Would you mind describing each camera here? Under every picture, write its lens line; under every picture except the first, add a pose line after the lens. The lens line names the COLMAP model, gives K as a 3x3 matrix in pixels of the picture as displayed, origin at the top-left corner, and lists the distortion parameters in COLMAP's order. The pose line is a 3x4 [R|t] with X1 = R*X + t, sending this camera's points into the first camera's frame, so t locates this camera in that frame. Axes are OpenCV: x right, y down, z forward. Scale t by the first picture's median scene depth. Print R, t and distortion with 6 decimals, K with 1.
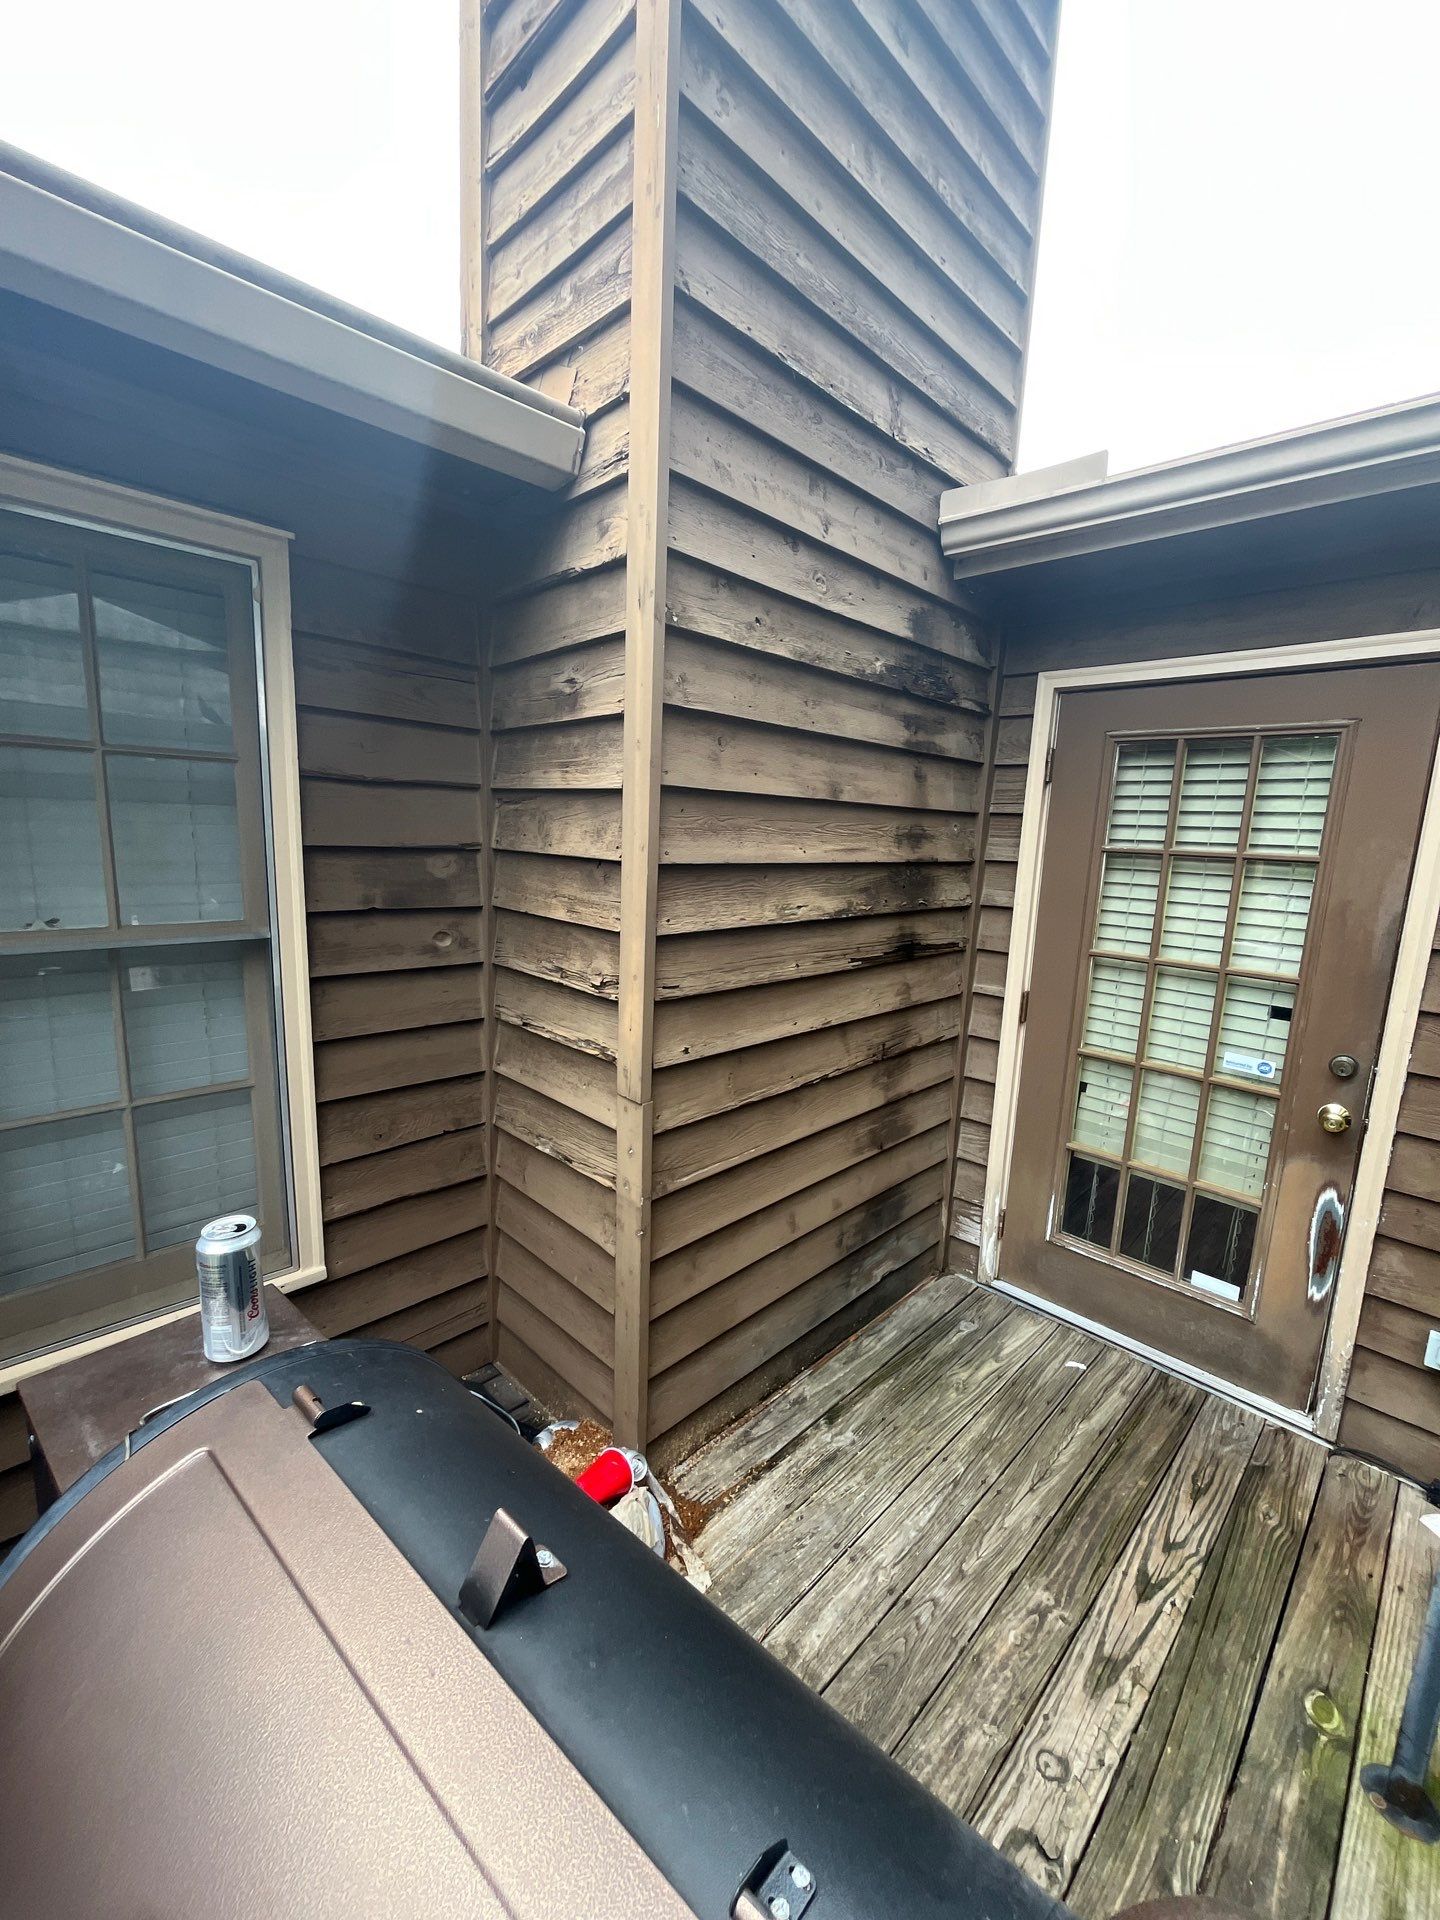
lens RADIAL K [[777.8, 0, 721.4], [0, 777.8, 959.4], [0, 0, 1]] dist [-0.002847, -0.000205]
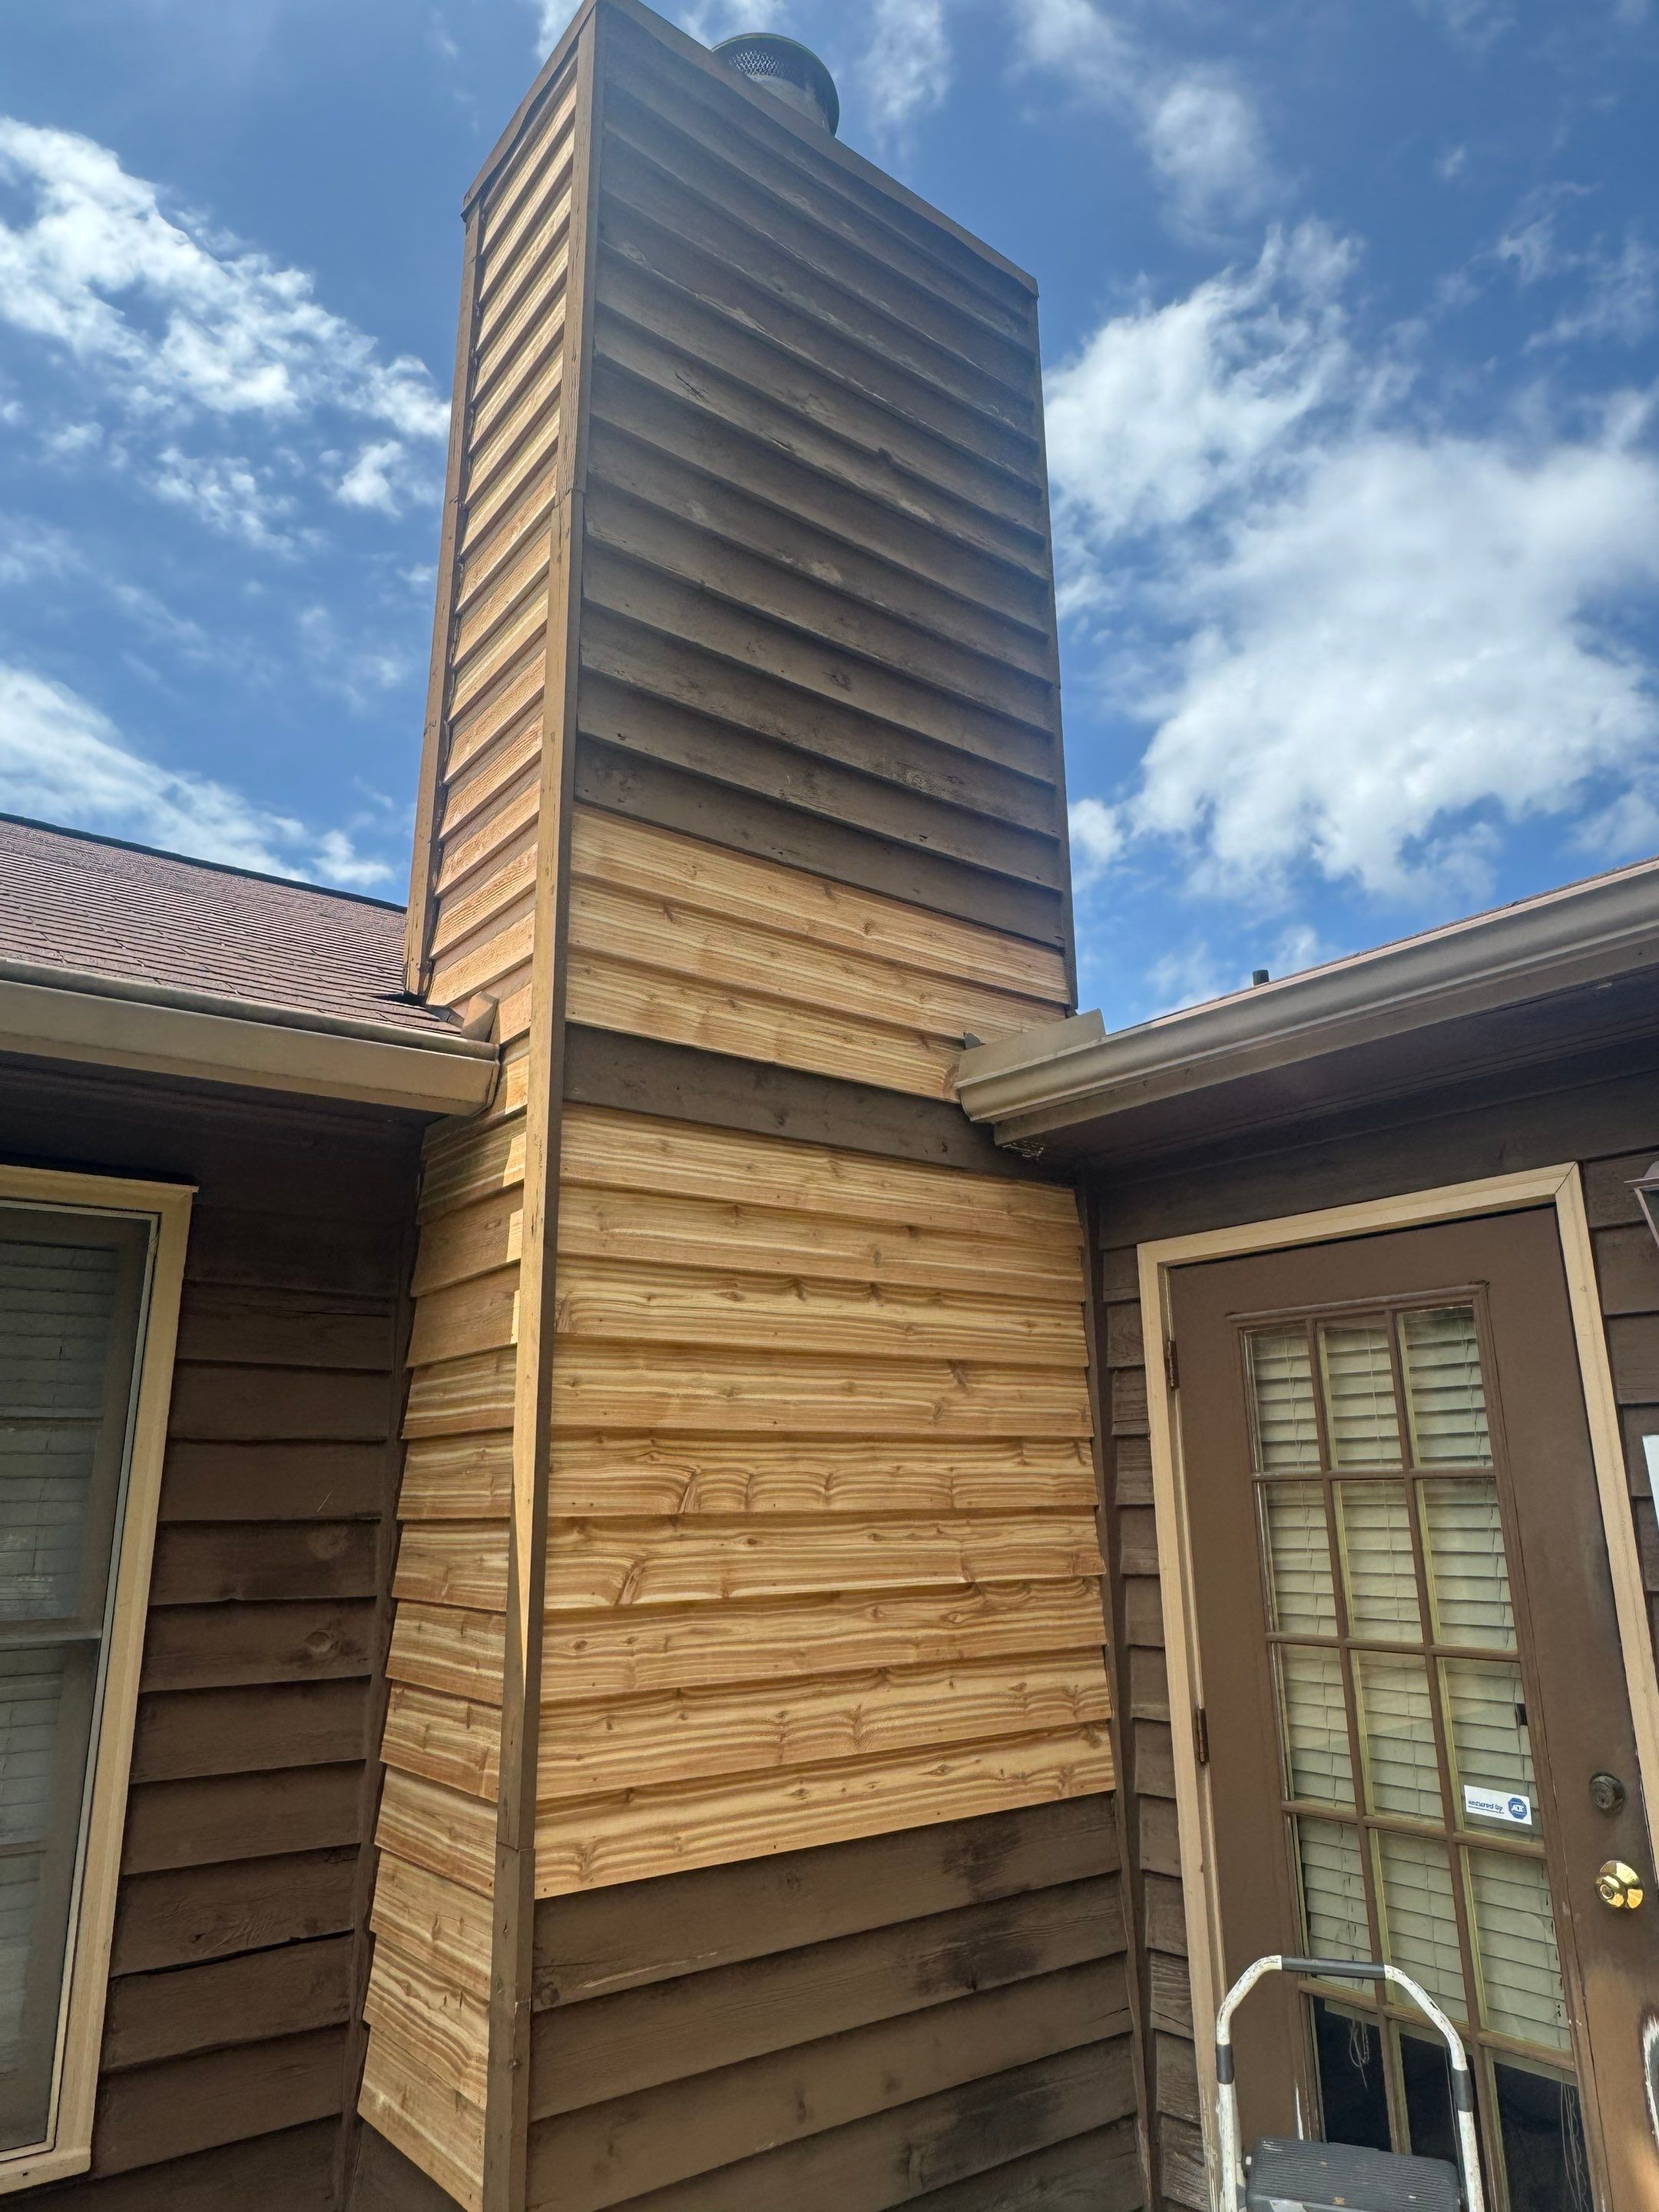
lens RADIAL K [[1435.7, 0, 828.9], [0, 1435.7, 1103.5], [0, 0, 1]] dist [0.001848, 0.001124]
pose [[0.989282, -0.086832, -0.117395, 0.330689], [0.028571, 0.903541, -0.427548, 0.106479], [0.143196, 0.419612, 0.896338, -0.395552]]
